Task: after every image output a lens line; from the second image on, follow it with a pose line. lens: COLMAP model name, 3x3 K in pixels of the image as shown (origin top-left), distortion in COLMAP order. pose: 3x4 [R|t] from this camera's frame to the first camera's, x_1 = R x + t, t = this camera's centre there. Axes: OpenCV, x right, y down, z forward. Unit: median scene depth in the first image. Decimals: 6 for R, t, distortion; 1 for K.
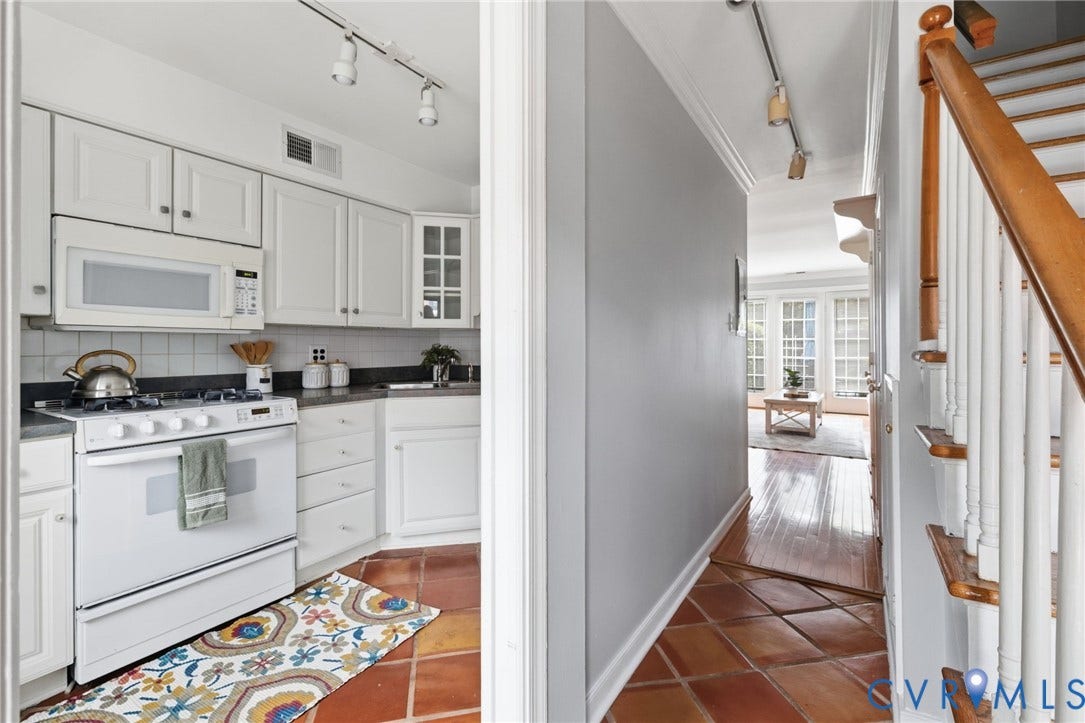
lens RADIAL K [[479.7, 0, 530.7], [0, 479.7, 344.8], [0, 0, 1]] dist [-0.004187, 0.002378]
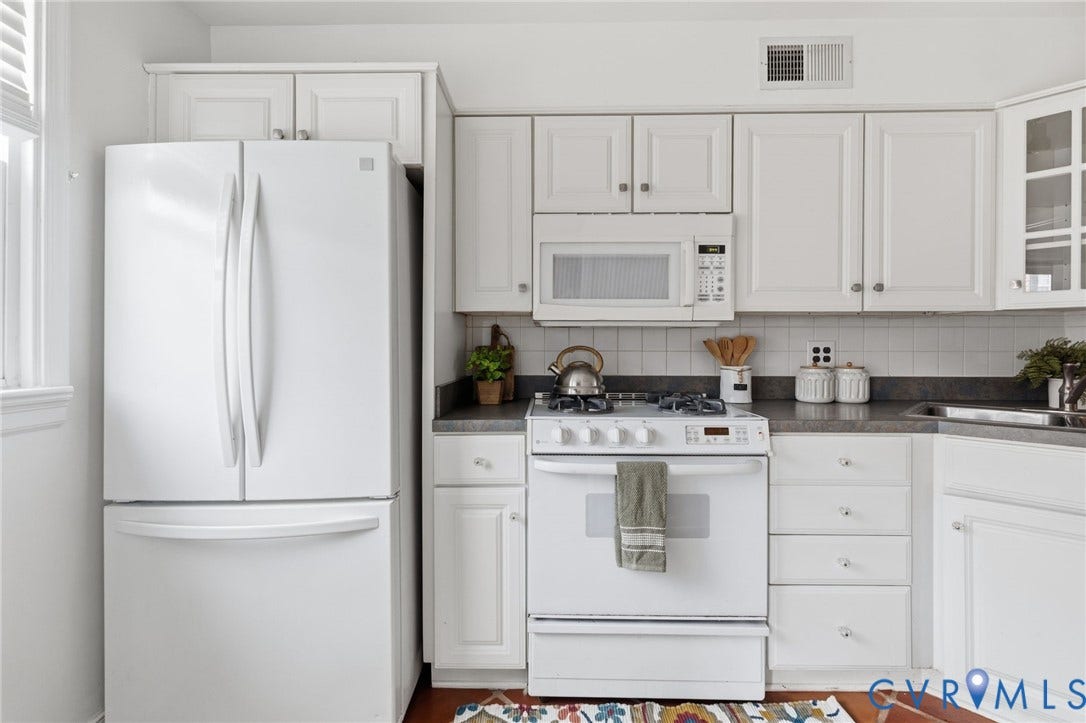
lens RADIAL K [[480.2, 0, 544.1], [0, 480.2, 346.4], [0, 0, 1]] dist [-0.004187, 0.002378]
pose [[0.539699, 0.005612, -0.841839, -0.081715], [-0.000525, 0.999980, 0.006329, 0.004745], [0.841858, -0.002974, 0.539691, 0.339619]]
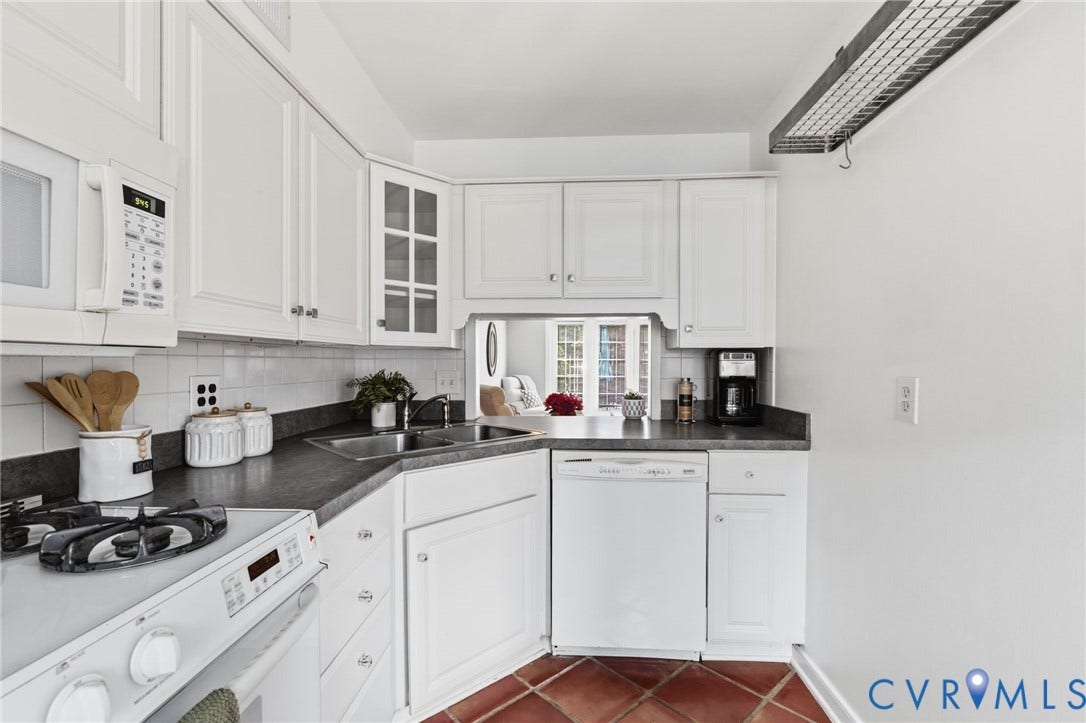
lens RADIAL K [[480.2, 0, 538.5], [0, 480.2, 369.2], [0, 0, 1]] dist [-0.004187, 0.002378]
pose [[0.866684, -0.002633, 0.498851, -0.492058], [-0.004992, 0.999890, 0.013950, -0.019717], [-0.498833, -0.014581, 0.866575, 0.491977]]
